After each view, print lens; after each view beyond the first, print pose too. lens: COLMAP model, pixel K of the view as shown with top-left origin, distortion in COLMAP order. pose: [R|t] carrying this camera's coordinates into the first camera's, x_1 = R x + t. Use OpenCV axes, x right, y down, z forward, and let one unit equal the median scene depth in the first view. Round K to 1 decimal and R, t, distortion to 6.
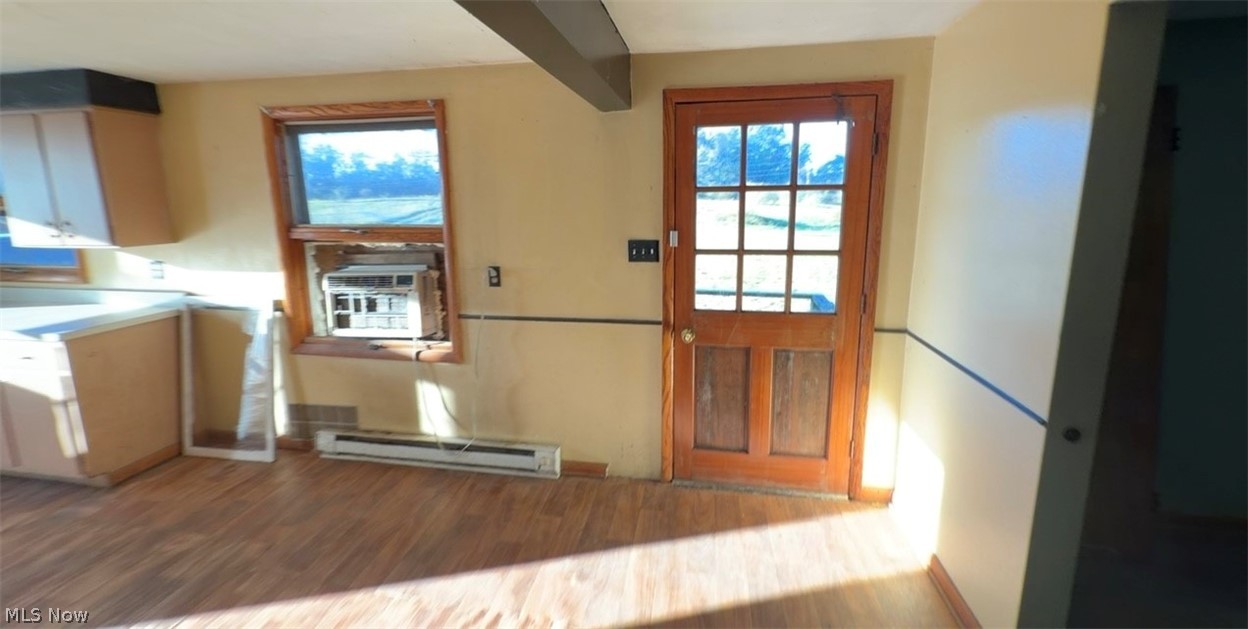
lens RADIAL K [[478.0, 0, 628.2], [0, 478.0, 271.7], [0, 0, 1]] dist [-0.000287, -0.000002]
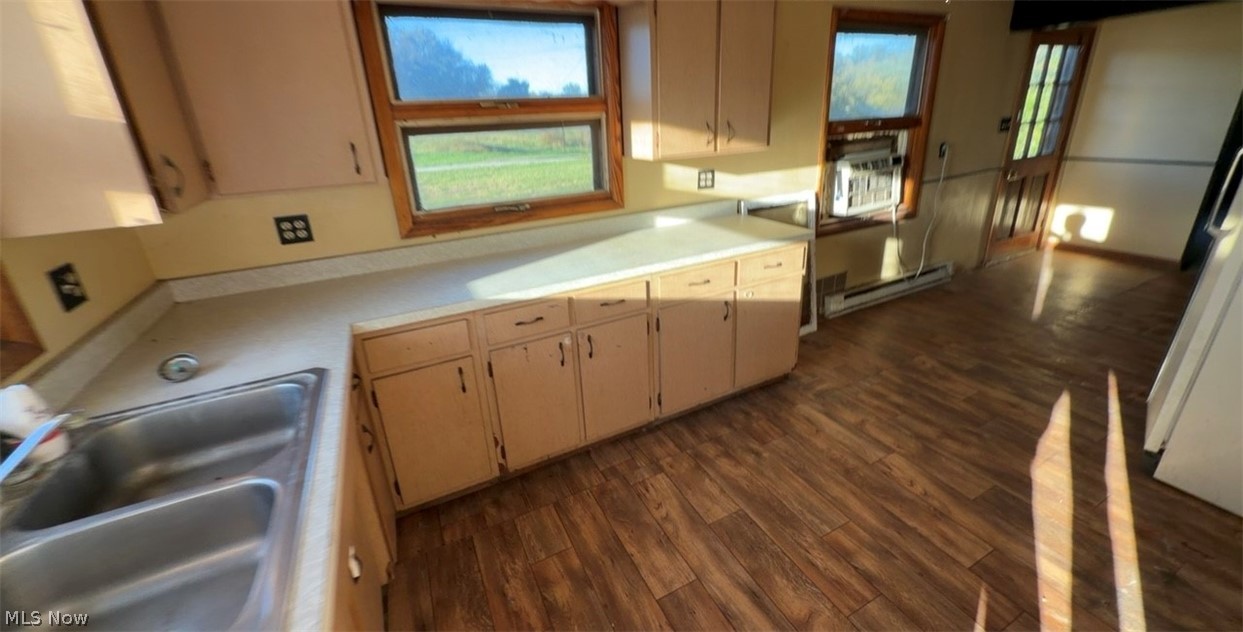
lens RADIAL K [[470.2, 0, 621.5], [0, 470.2, 282.3], [0, 0, 1]] dist [0.001295, 0.000085]
pose [[0.807008, -0.224991, 0.546001, -1.767871], [0.130736, 0.969704, 0.206354, -0.021838], [-0.575887, -0.095147, 0.811973, 0.346409]]
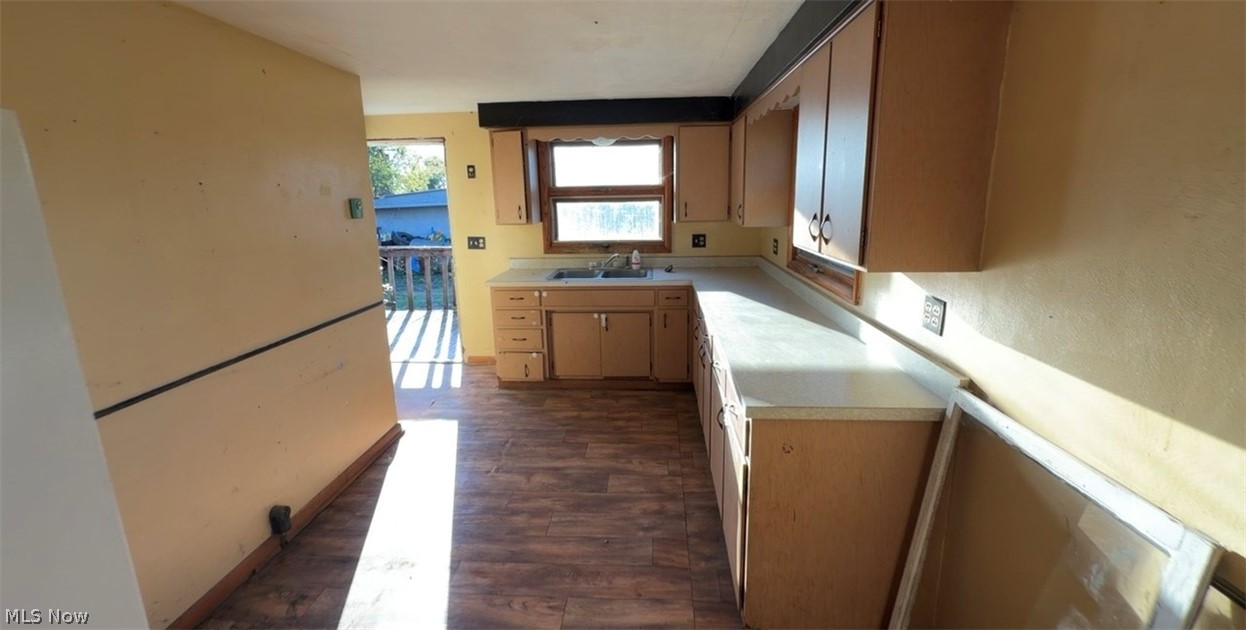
lens RADIAL K [[472.2, 0, 624.9], [0, 472.2, 283.3], [0, 0, 1]] dist [-0.001102, 0.000085]
pose [[0.100676, 0.188269, -0.976944, -0.559541], [-0.134027, 0.975549, 0.174188, -0.084134], [0.985850, 0.113401, 0.123447, 0.640806]]
